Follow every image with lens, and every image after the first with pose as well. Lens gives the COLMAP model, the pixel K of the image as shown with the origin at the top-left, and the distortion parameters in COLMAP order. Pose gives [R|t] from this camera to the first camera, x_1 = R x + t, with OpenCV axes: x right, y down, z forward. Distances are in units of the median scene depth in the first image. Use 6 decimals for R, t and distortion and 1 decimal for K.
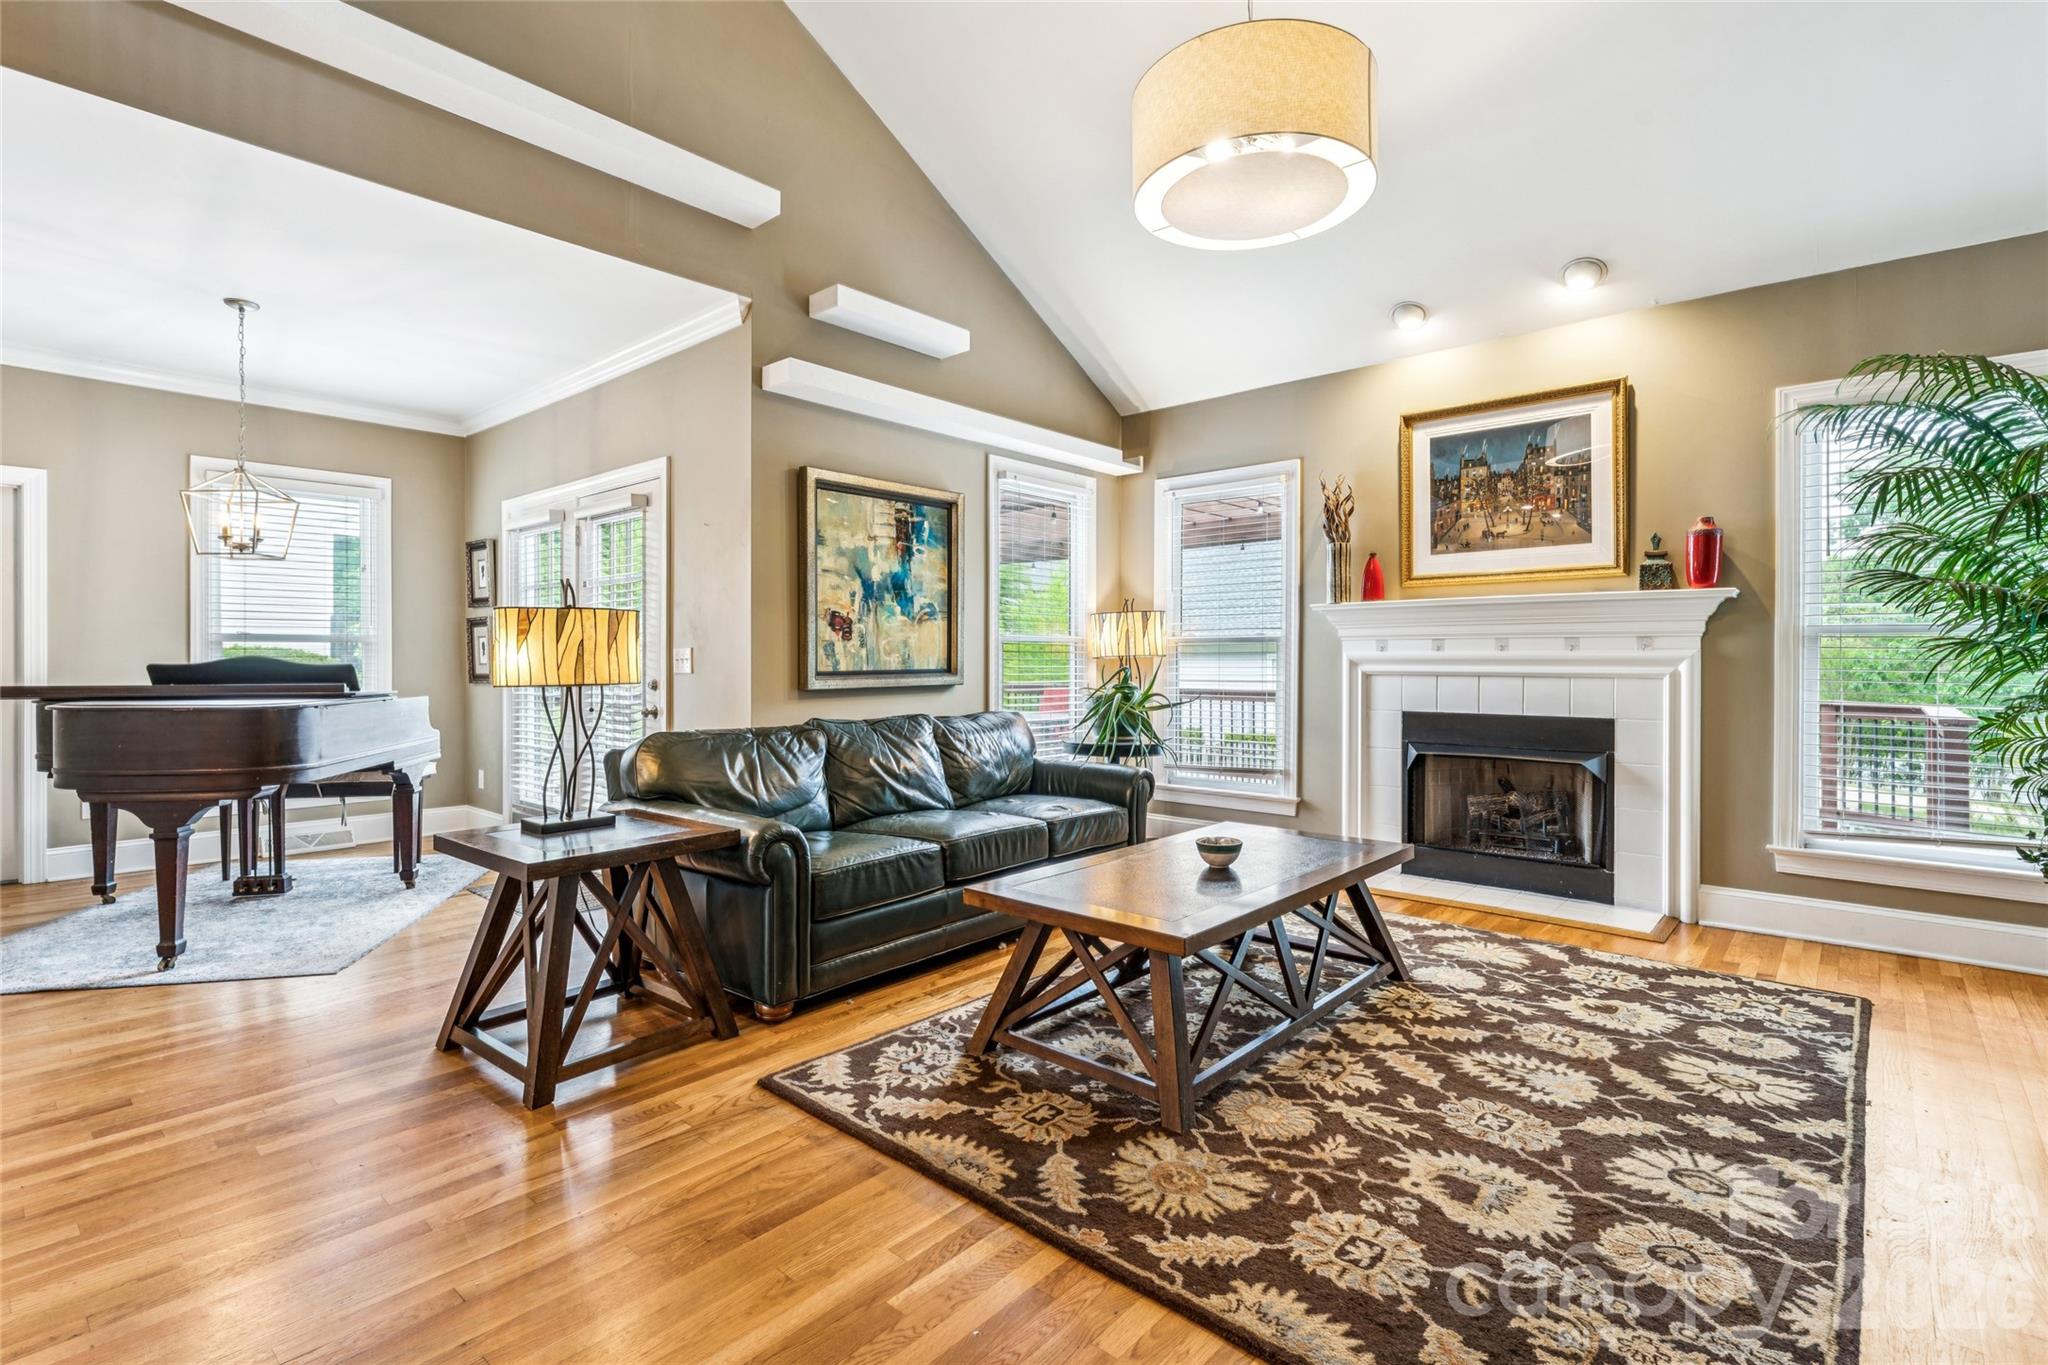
lens RADIAL K [[958.2, 0, 1024.2], [0, 958.2, 662.5], [0, 0, 1]] dist [-0.000623, 0.000731]
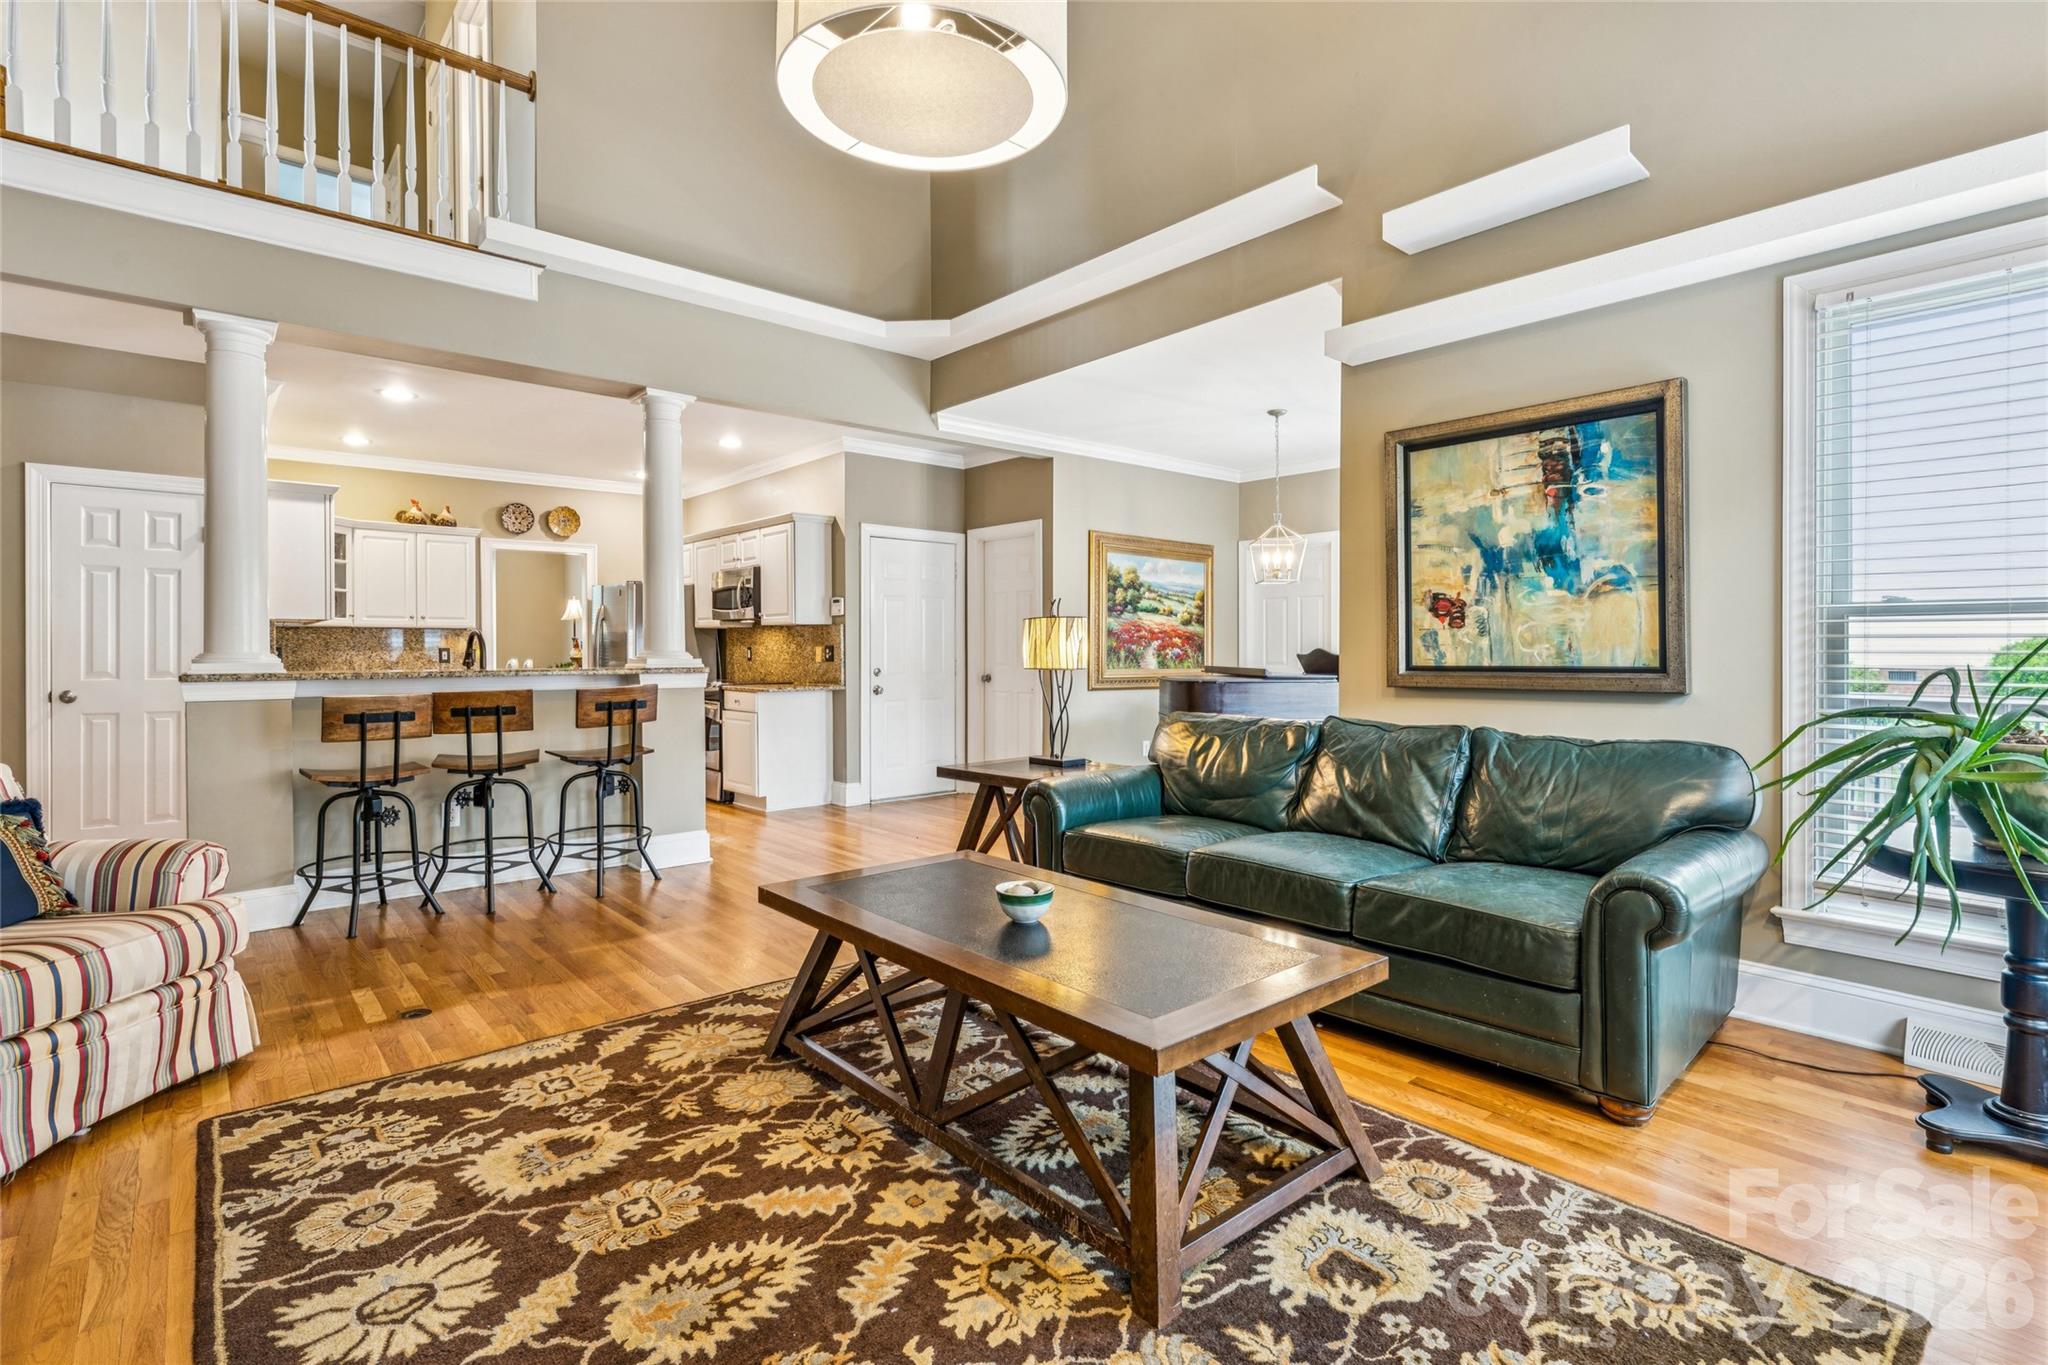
lens RADIAL K [[958.2, 0, 1024.2], [0, 958.2, 662.5], [0, 0, 1]] dist [-0.000623, 0.000731]
pose [[-0.129731, 0.012598, -0.991469, 0.677817], [-0.003240, 0.999909, 0.013129, -0.003831], [0.991544, 0.004915, -0.129678, 0.770635]]
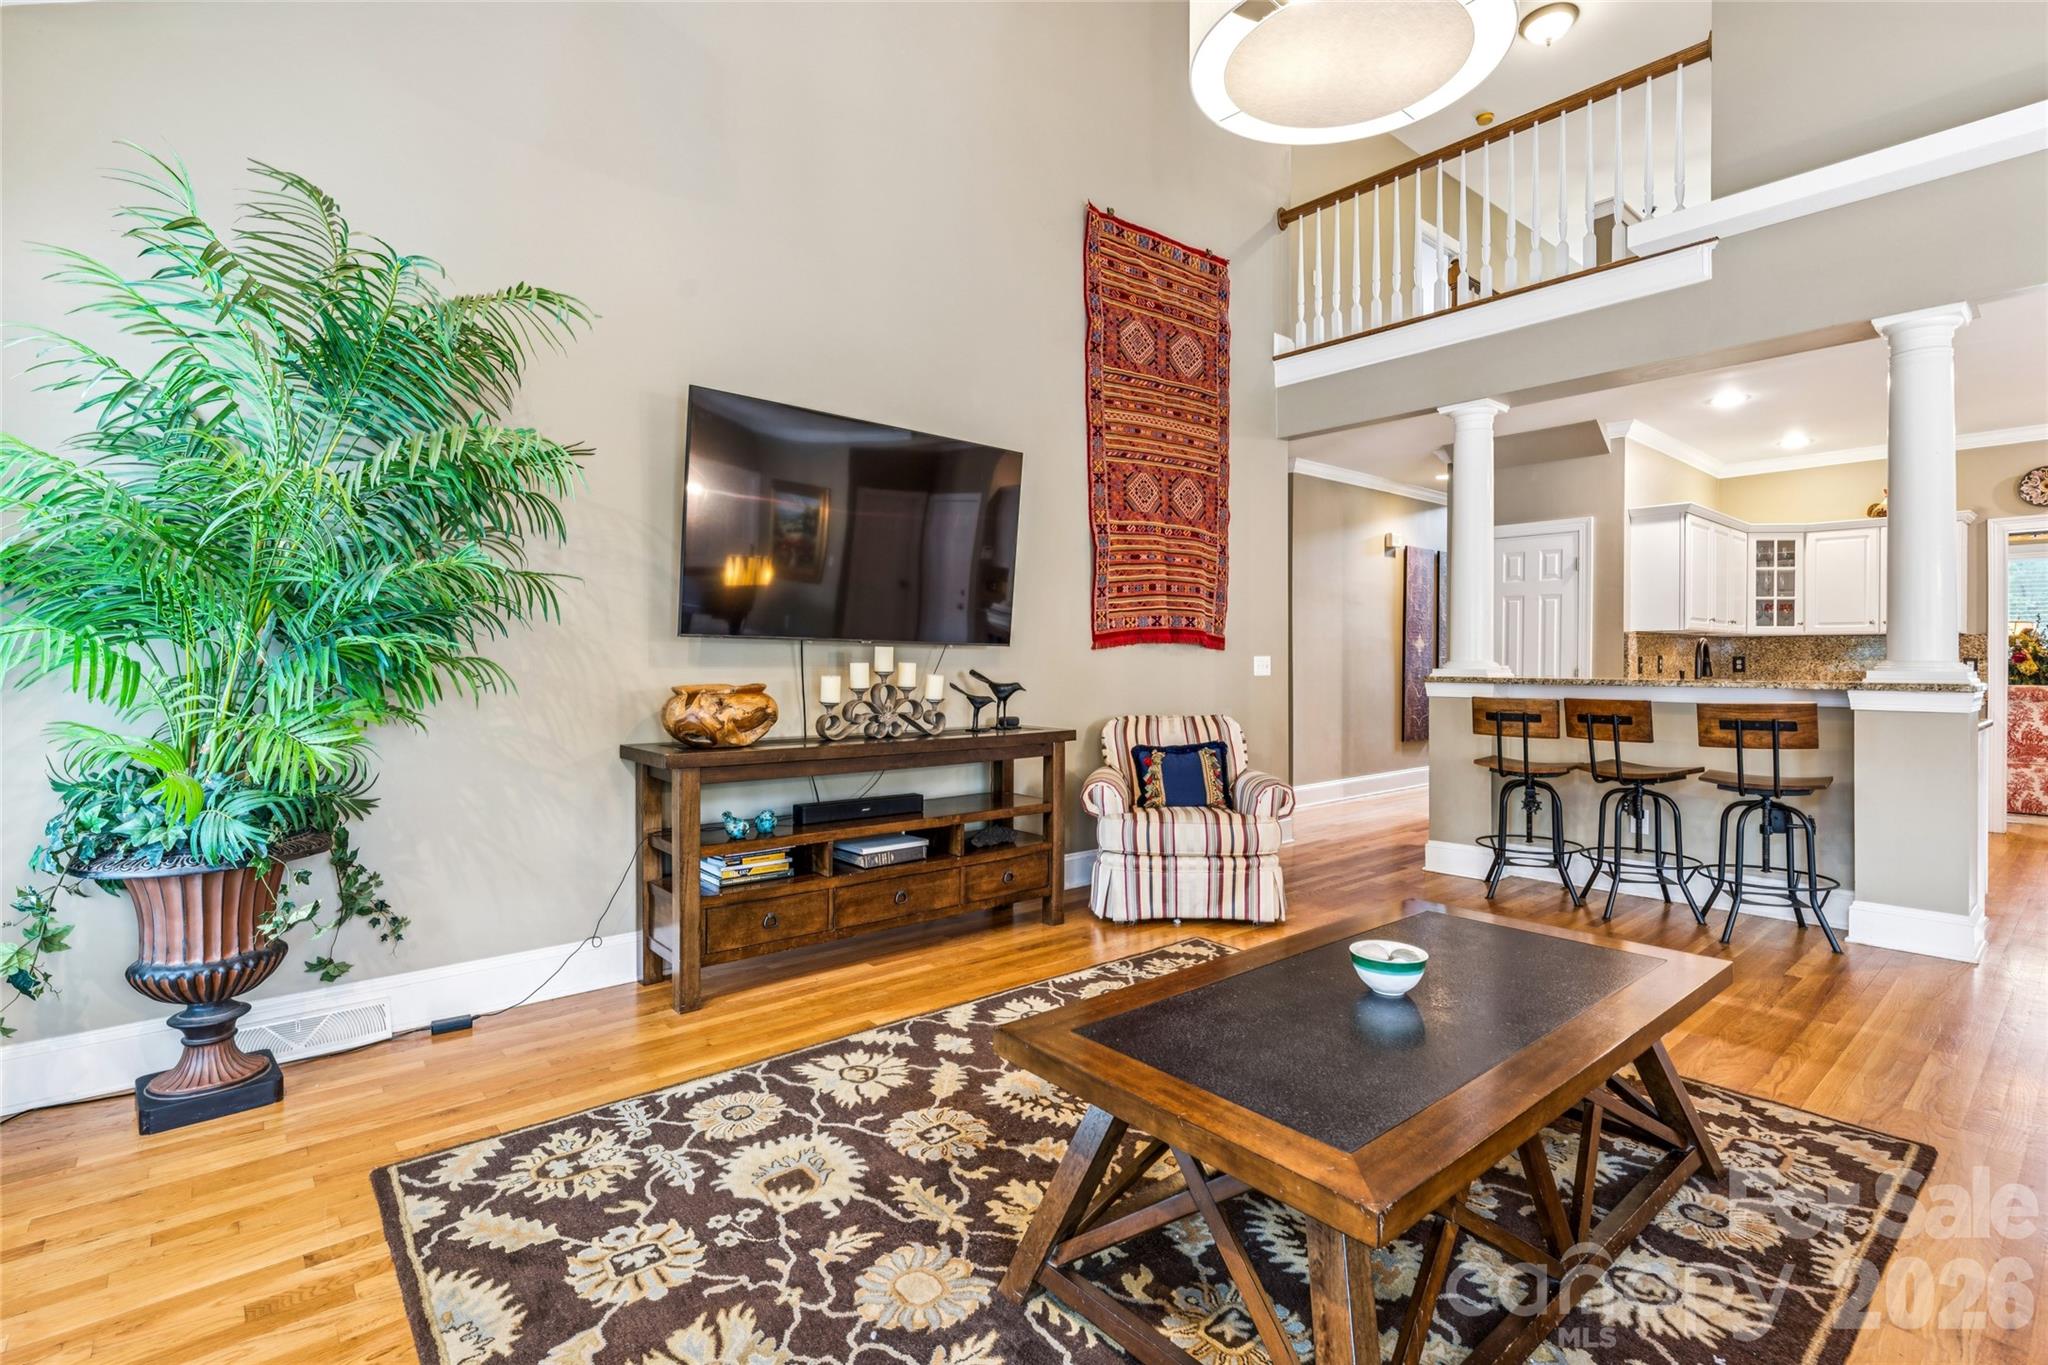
lens RADIAL K [[958.2, 0, 1024.2], [0, 958.2, 662.5], [0, 0, 1]] dist [-0.000623, 0.000731]
pose [[-0.990240, -0.001961, 0.139362, 0.247522], [-0.000694, 0.999958, 0.009142, -0.007065], [-0.139374, 0.008956, -0.990199, 1.162814]]
